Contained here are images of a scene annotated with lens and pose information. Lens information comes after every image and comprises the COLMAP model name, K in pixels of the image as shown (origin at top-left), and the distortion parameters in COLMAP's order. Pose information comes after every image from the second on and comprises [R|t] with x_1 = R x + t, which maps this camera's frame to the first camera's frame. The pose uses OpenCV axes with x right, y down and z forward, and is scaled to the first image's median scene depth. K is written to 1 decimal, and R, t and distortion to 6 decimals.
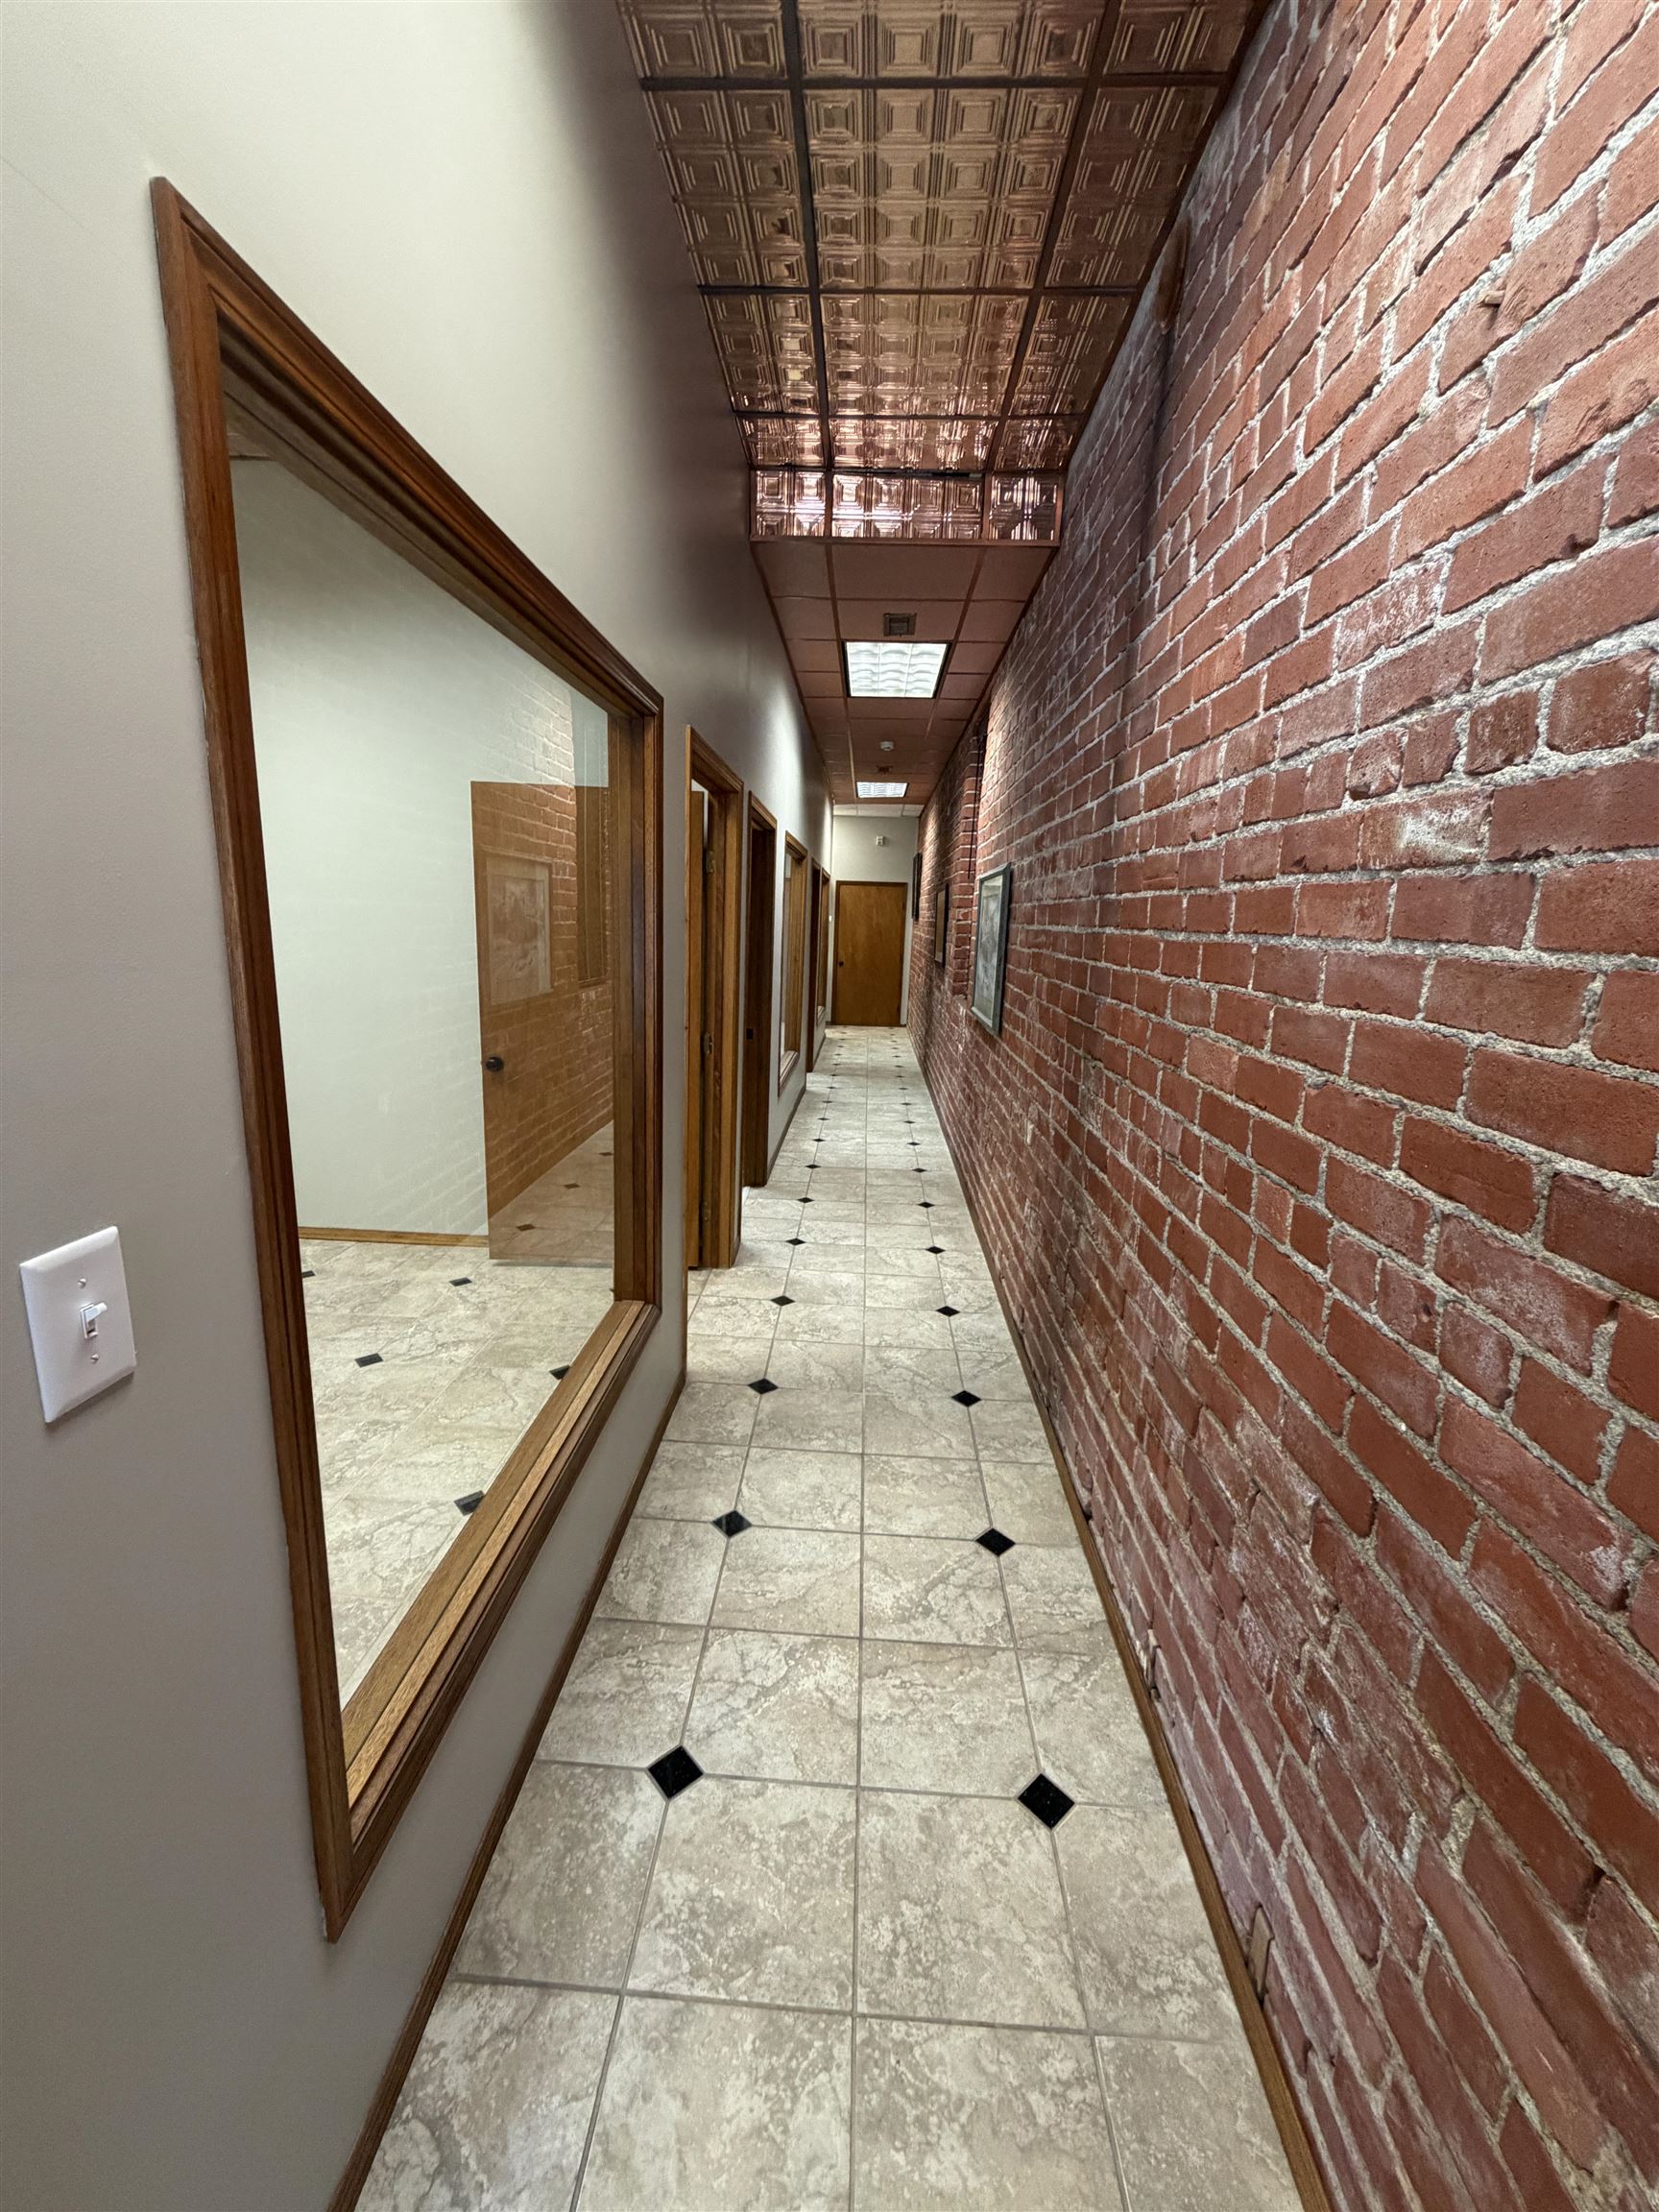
lens RADIAL K [[875.4, 0, 821.3], [0, 875.4, 1107.5], [0, 0, 1]] dist [-0.000463, 0.000182]
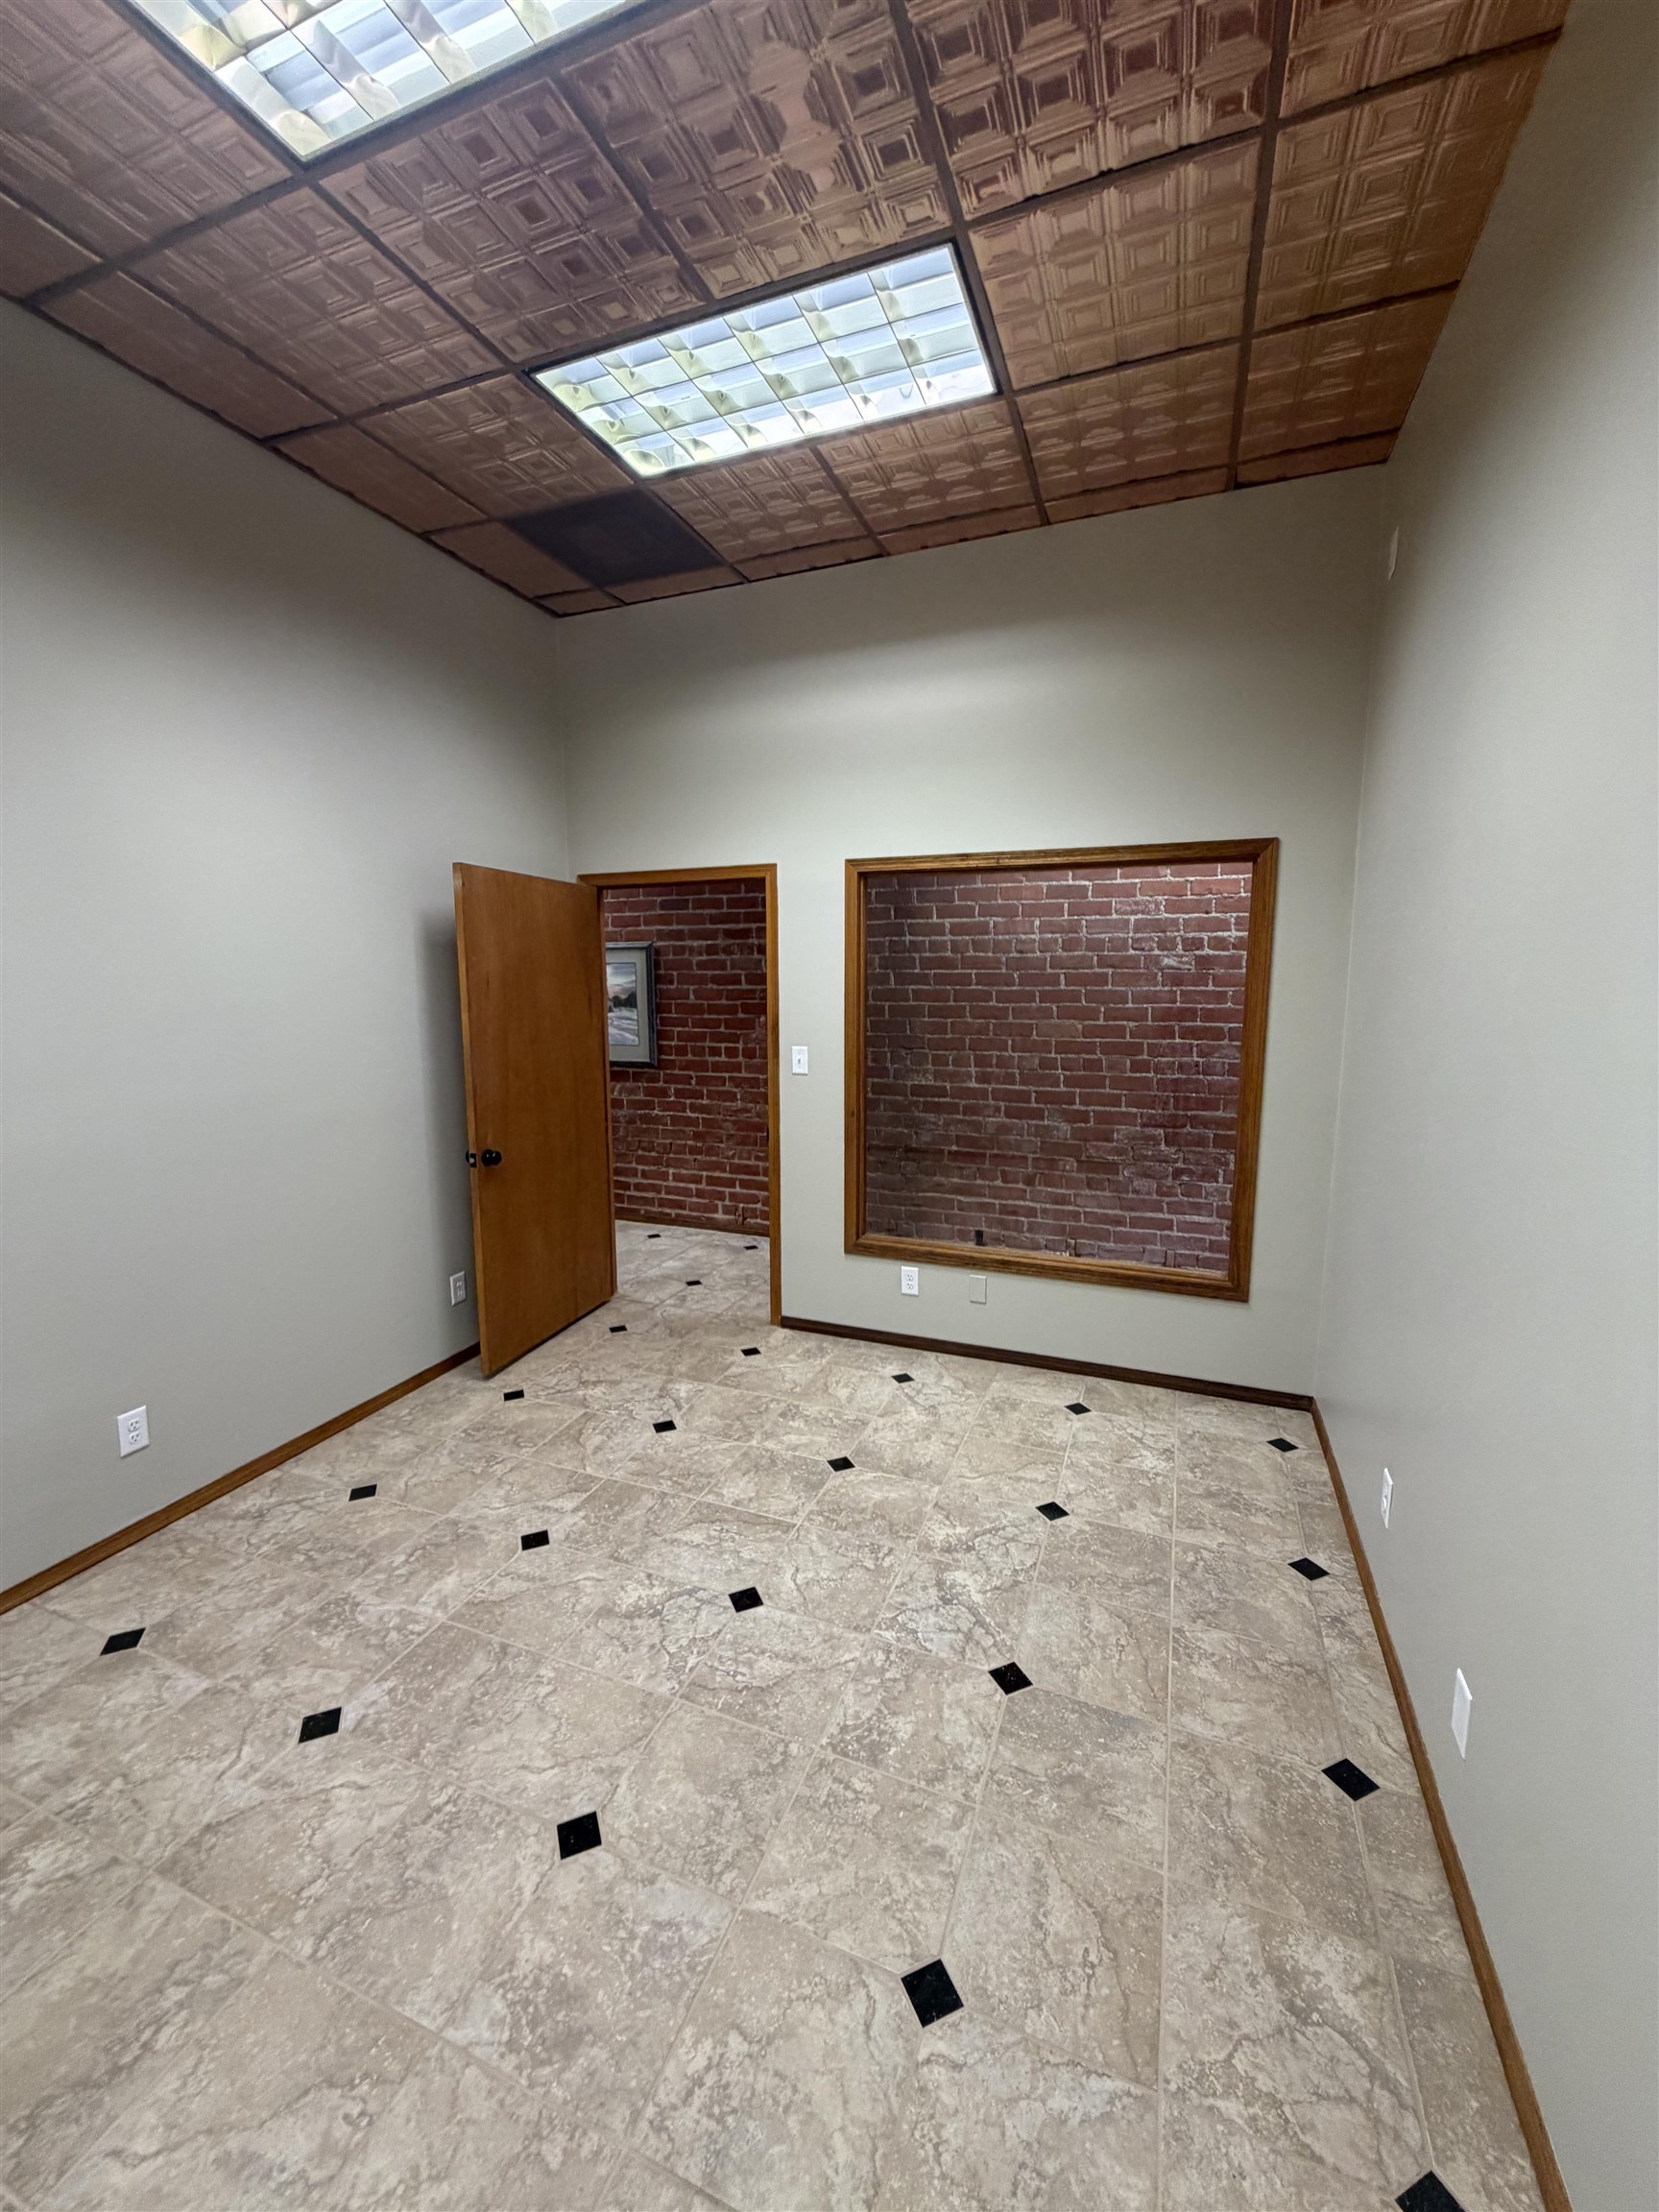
lens RADIAL K [[875.4, 0, 826.9], [0, 875.4, 1104.3], [0, 0, 1]] dist [-0.000463, 0.000182]
pose [[0.323567, -0.173731, 0.930119, -2.873928], [0.216320, 0.970548, 0.106030, -0.324660], [-0.921146, 0.166895, 0.351619, 0.822944]]
